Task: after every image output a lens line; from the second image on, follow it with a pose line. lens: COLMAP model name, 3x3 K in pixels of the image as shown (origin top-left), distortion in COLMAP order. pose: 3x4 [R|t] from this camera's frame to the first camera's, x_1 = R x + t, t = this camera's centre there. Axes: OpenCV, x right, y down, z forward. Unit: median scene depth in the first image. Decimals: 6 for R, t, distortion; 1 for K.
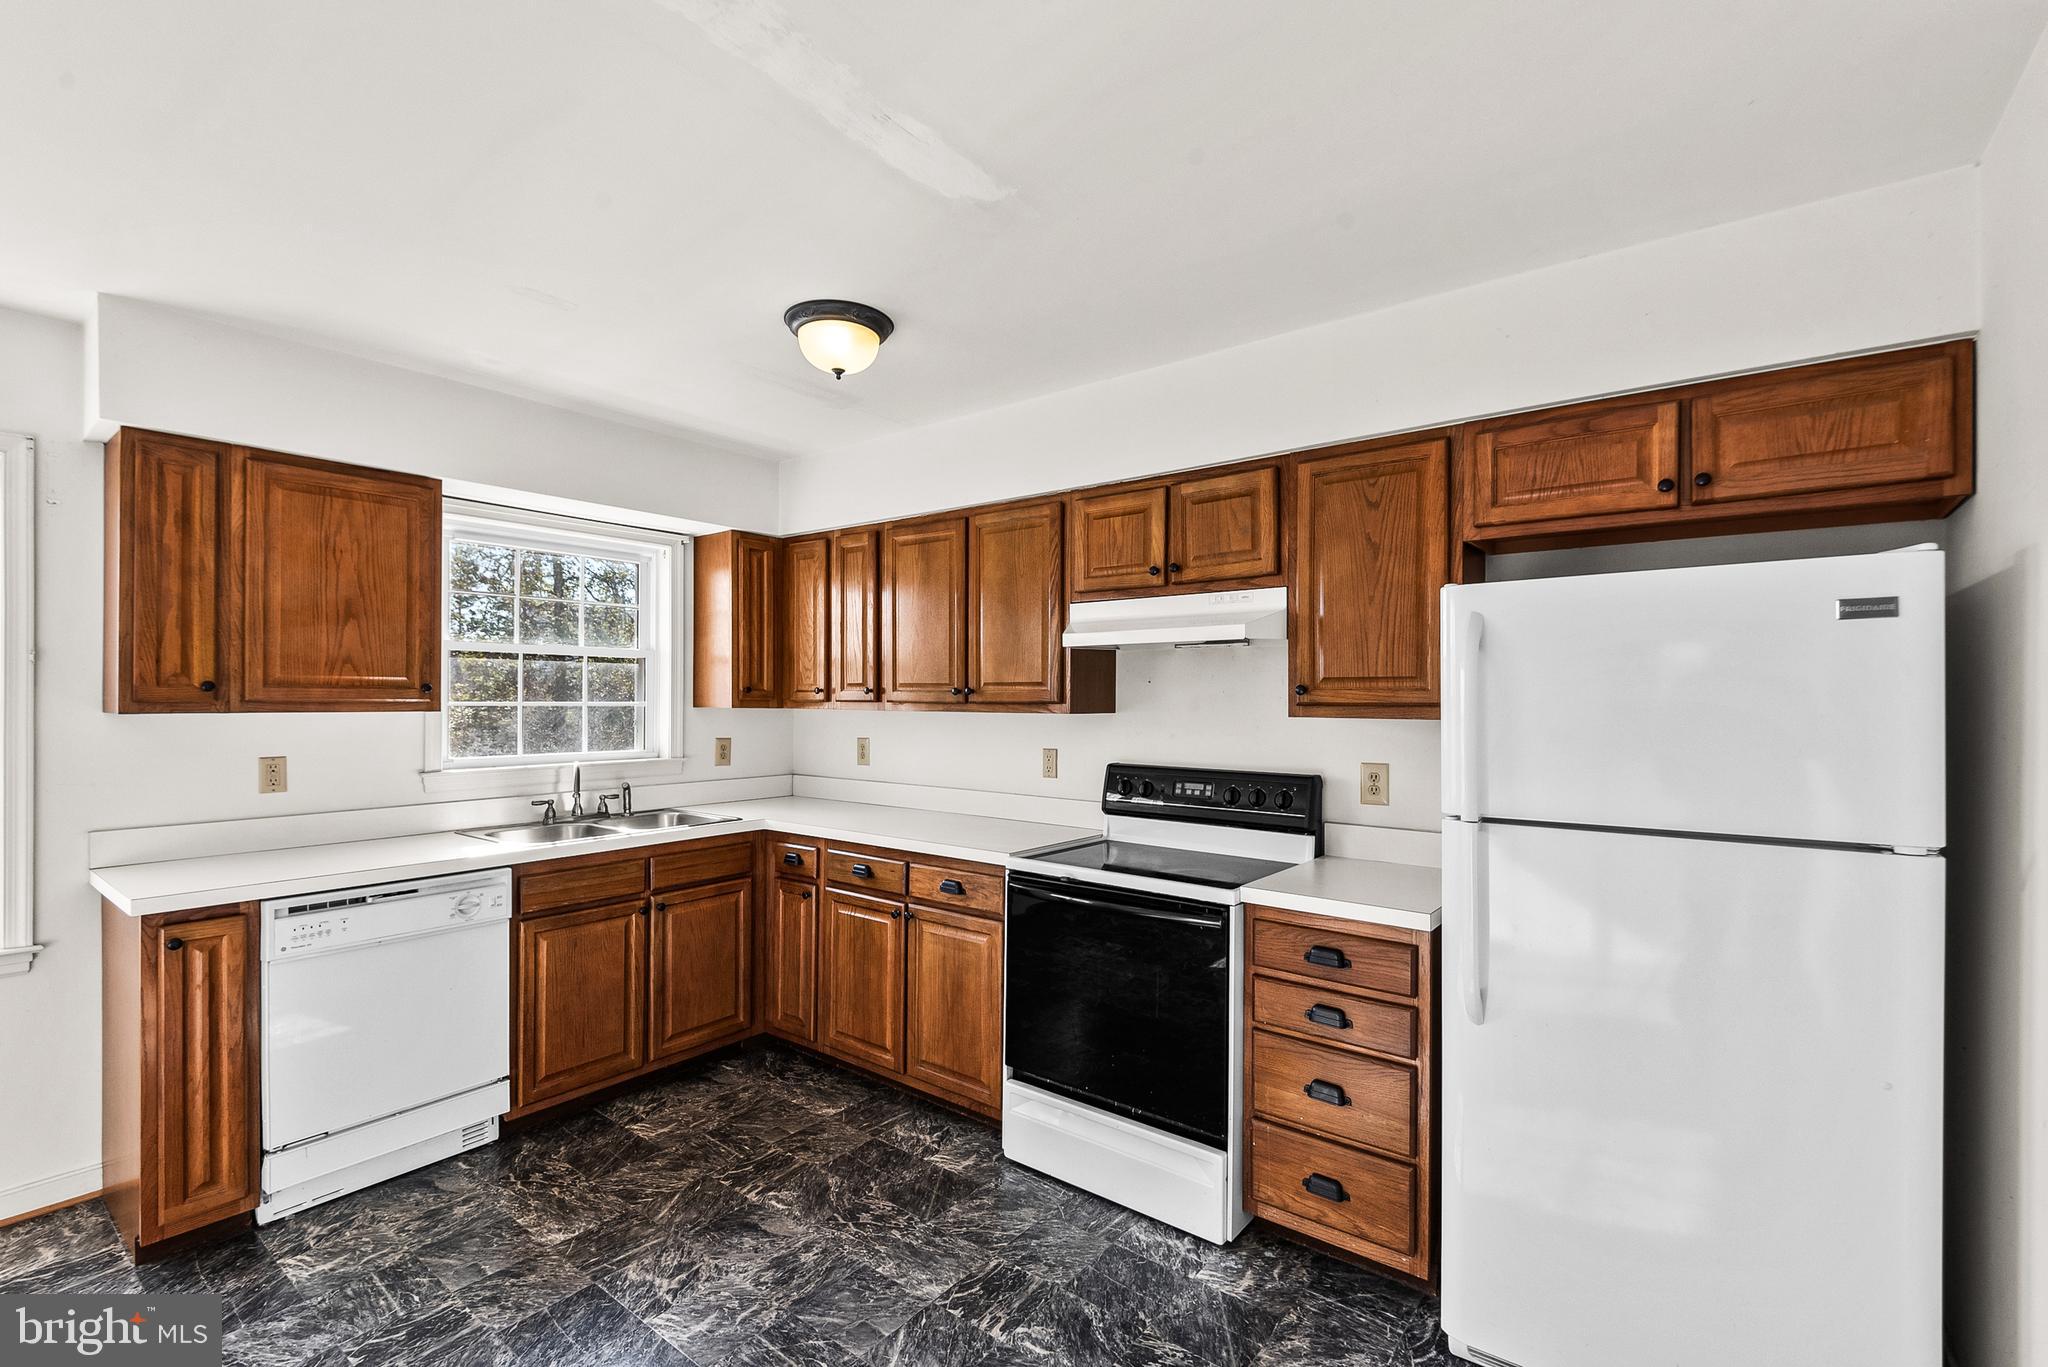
lens RADIAL K [[894.7, 0, 1022.9], [0, 894.7, 699.5], [0, 0, 1]] dist [-0.005137, -0.000713]
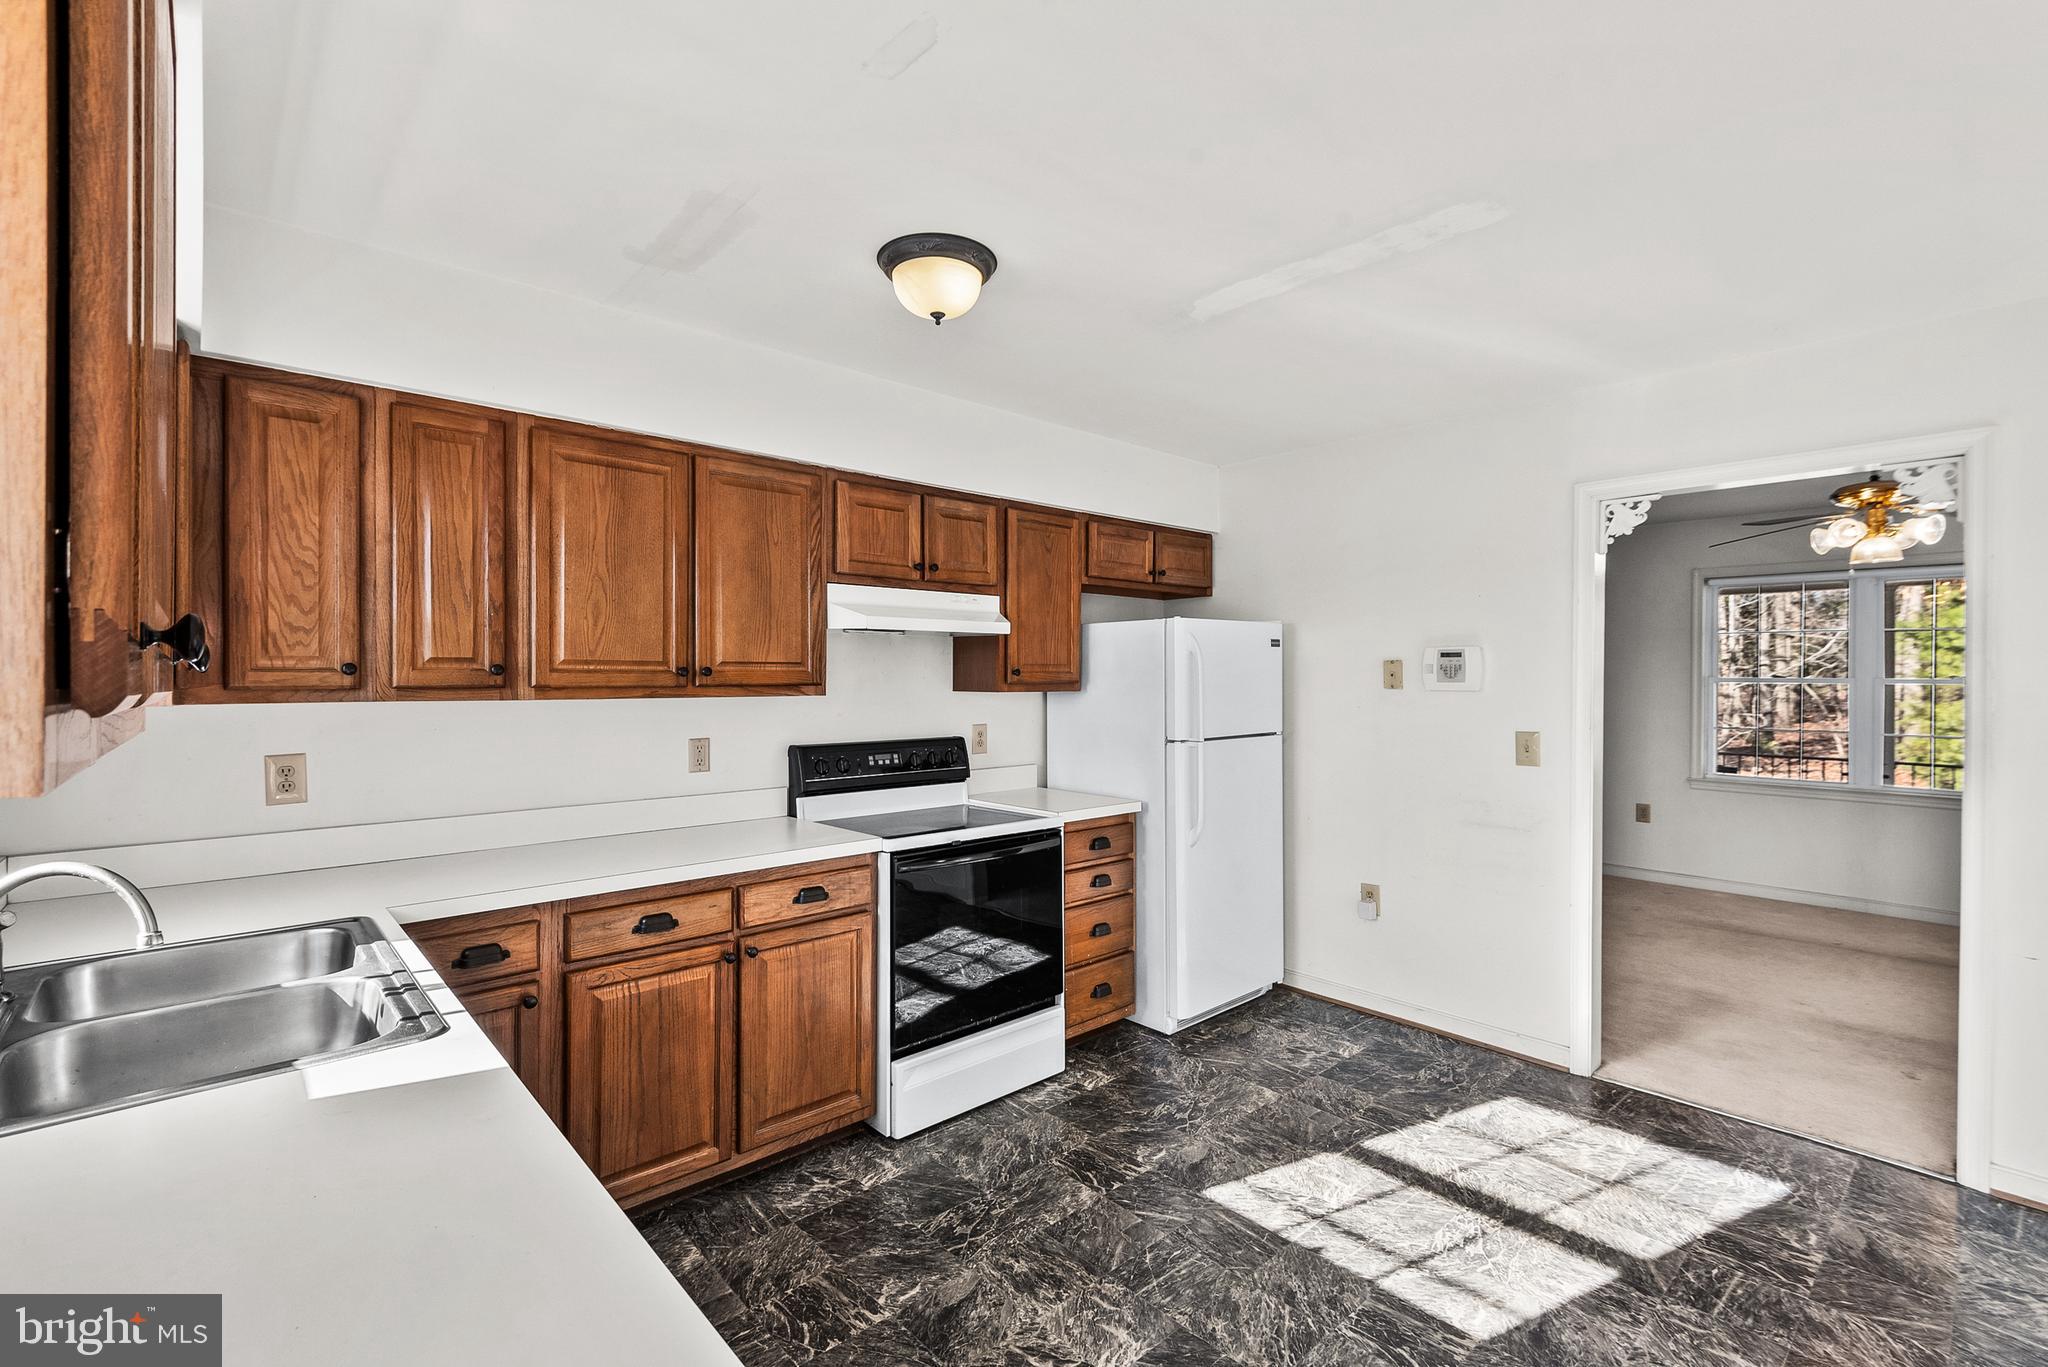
lens RADIAL K [[900.1, 0, 1024.0], [0, 900.1, 683.5], [0, 0, 1]] dist [0.002029, -0.000114]
pose [[0.172473, -0.009868, 0.984965, -0.926226], [0.005424, 0.999944, 0.009069, -0.005226], [-0.984999, 0.003779, 0.172517, 0.647930]]
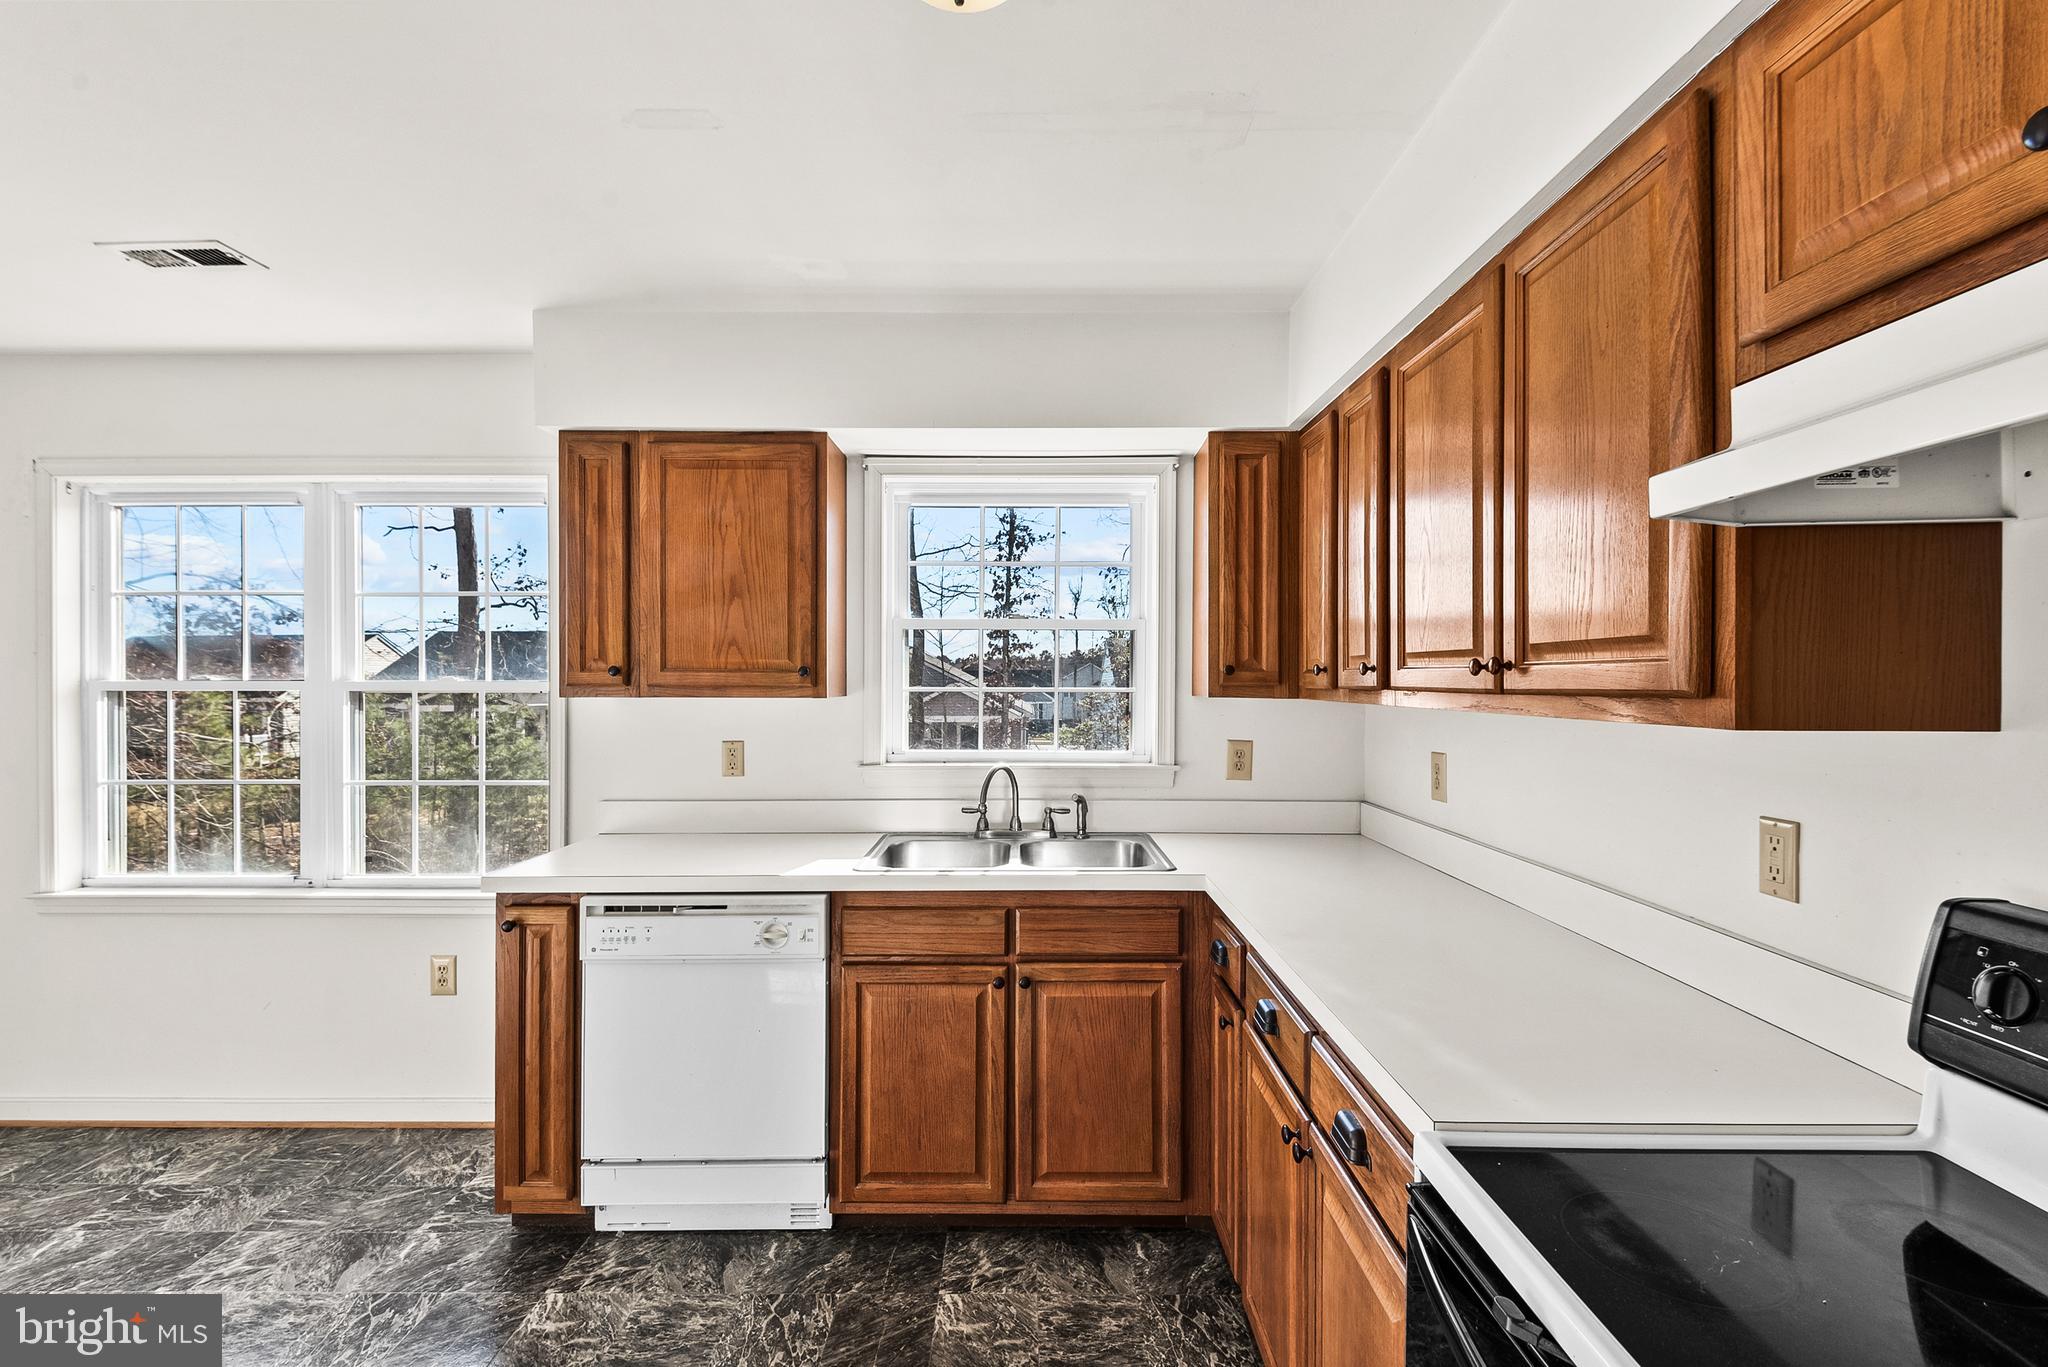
lens RADIAL K [[896.9, 0, 1024.0], [0, 896.9, 683.5], [0, 0, 1]] dist [0.029348, -0.016475]
pose [[0.610169, 0.001222, -0.792270, 0.164266], [-0.000699, 0.999999, 0.001004, -0.001863], [0.792271, -0.000059, 0.610169, 0.627369]]
